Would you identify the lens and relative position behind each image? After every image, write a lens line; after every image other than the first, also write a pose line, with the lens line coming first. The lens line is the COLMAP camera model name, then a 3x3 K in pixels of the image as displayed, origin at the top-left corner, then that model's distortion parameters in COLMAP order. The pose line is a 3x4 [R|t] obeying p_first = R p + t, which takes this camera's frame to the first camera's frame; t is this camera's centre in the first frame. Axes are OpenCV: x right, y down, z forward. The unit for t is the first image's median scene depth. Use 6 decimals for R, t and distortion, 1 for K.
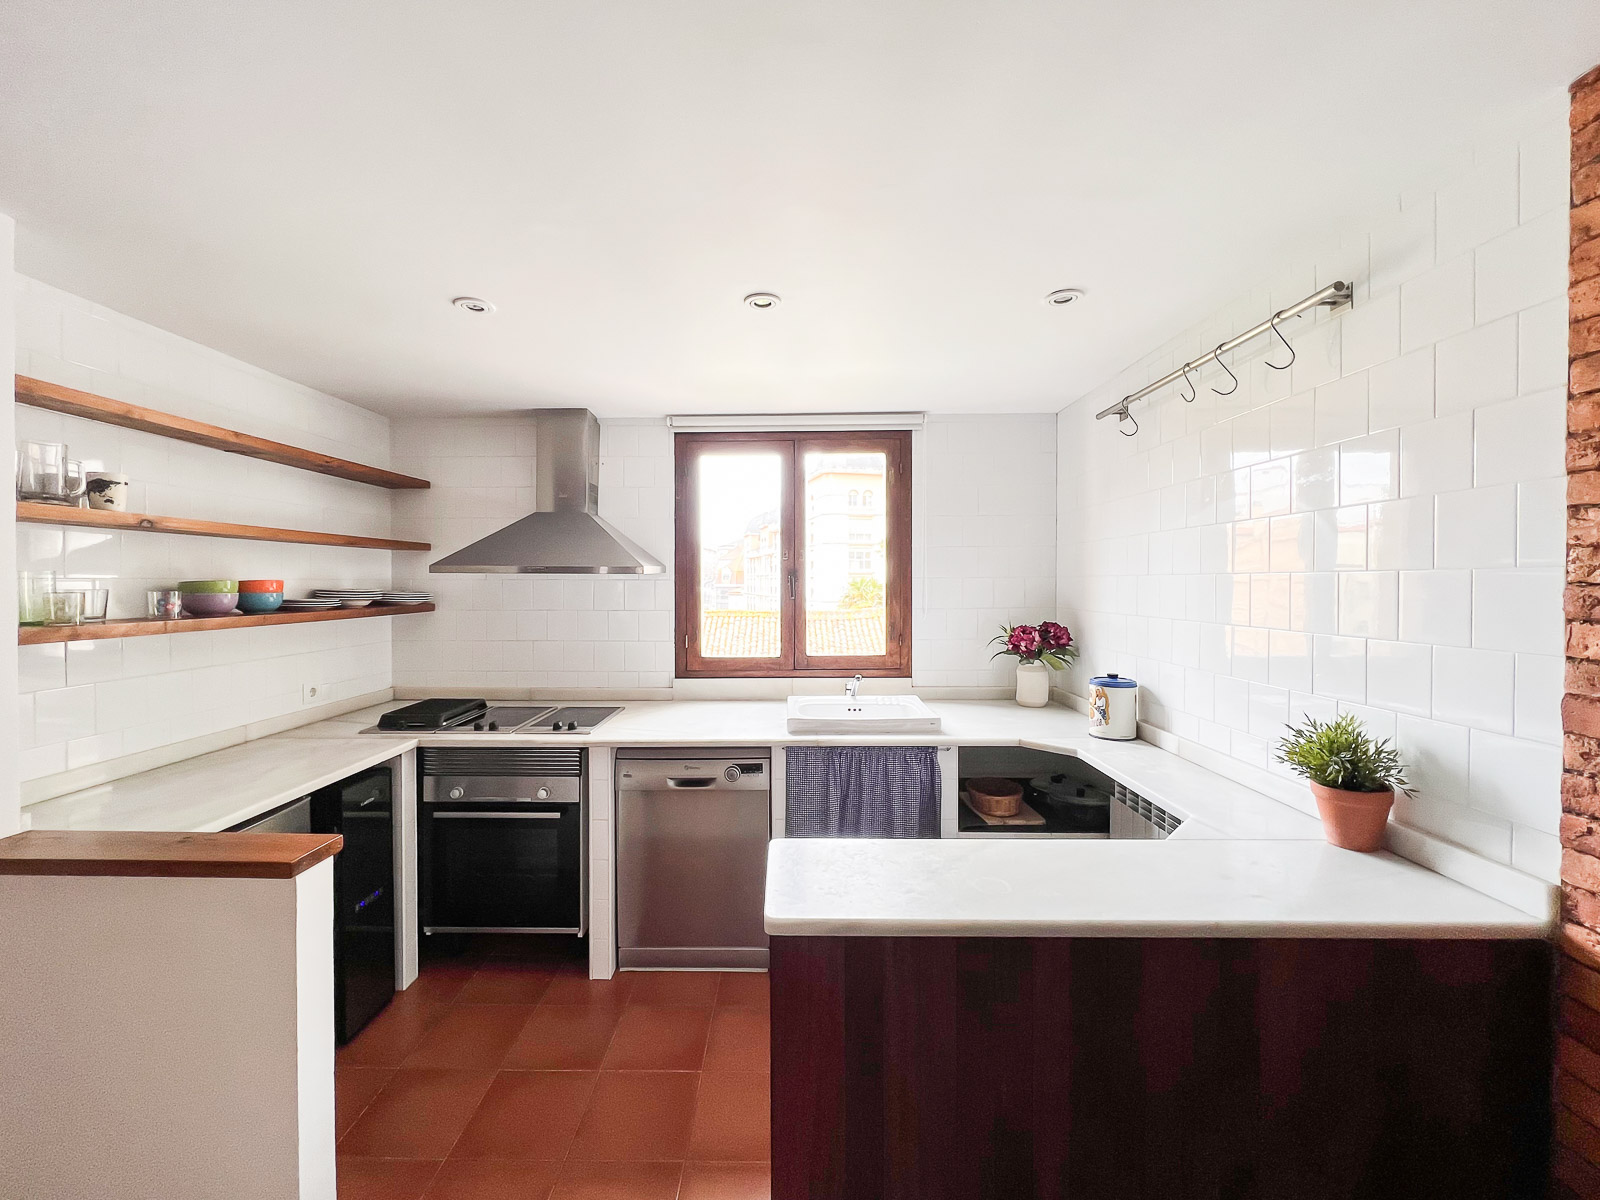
lens RADIAL K [[651.1, 0, 783.3], [0, 651.1, 583.5], [0, 0, 1]] dist [-0.001415, 0.000417]
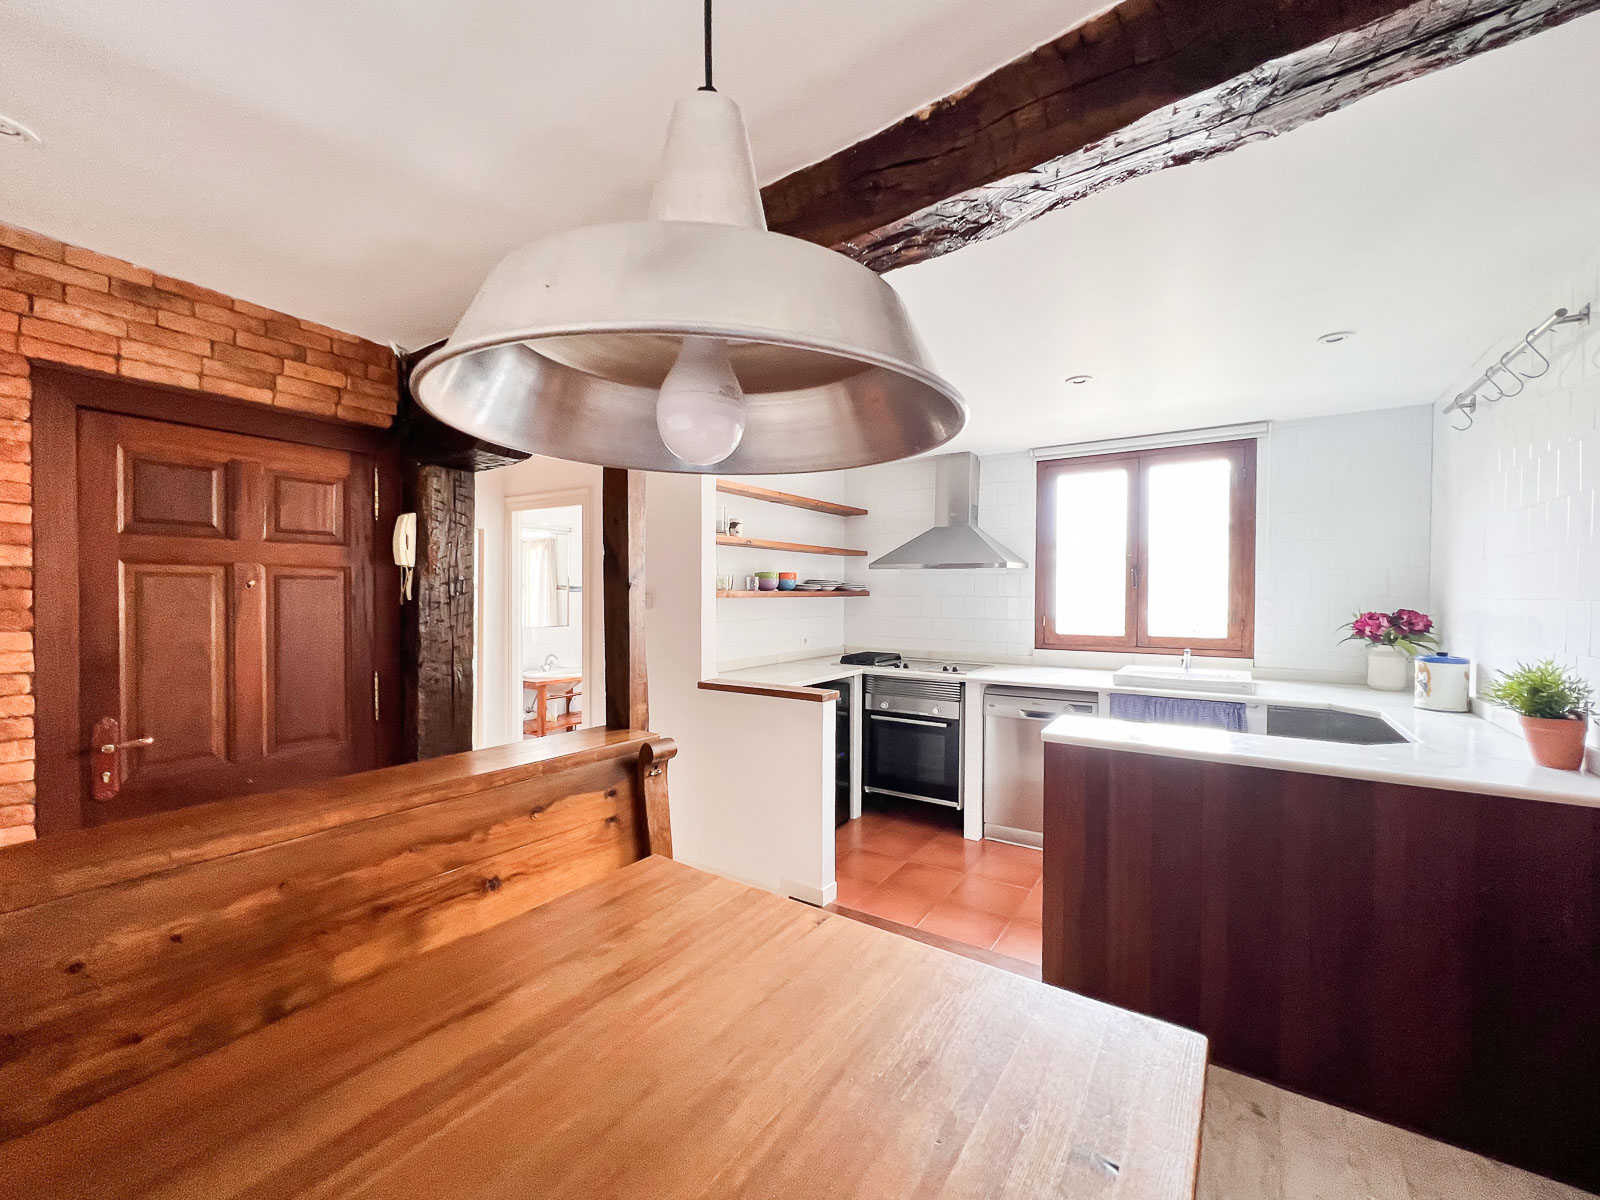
lens RADIAL K [[661.2, 0, 776.6], [0, 661.2, 600.9], [0, 0, 1]] dist [-0.000429, 0.000357]
pose [[0.822754, 0.015494, -0.568187, 0.196381], [-0.009924, 0.999868, 0.012895, 0.045551], [0.568311, -0.004971, 0.822799, -0.476752]]
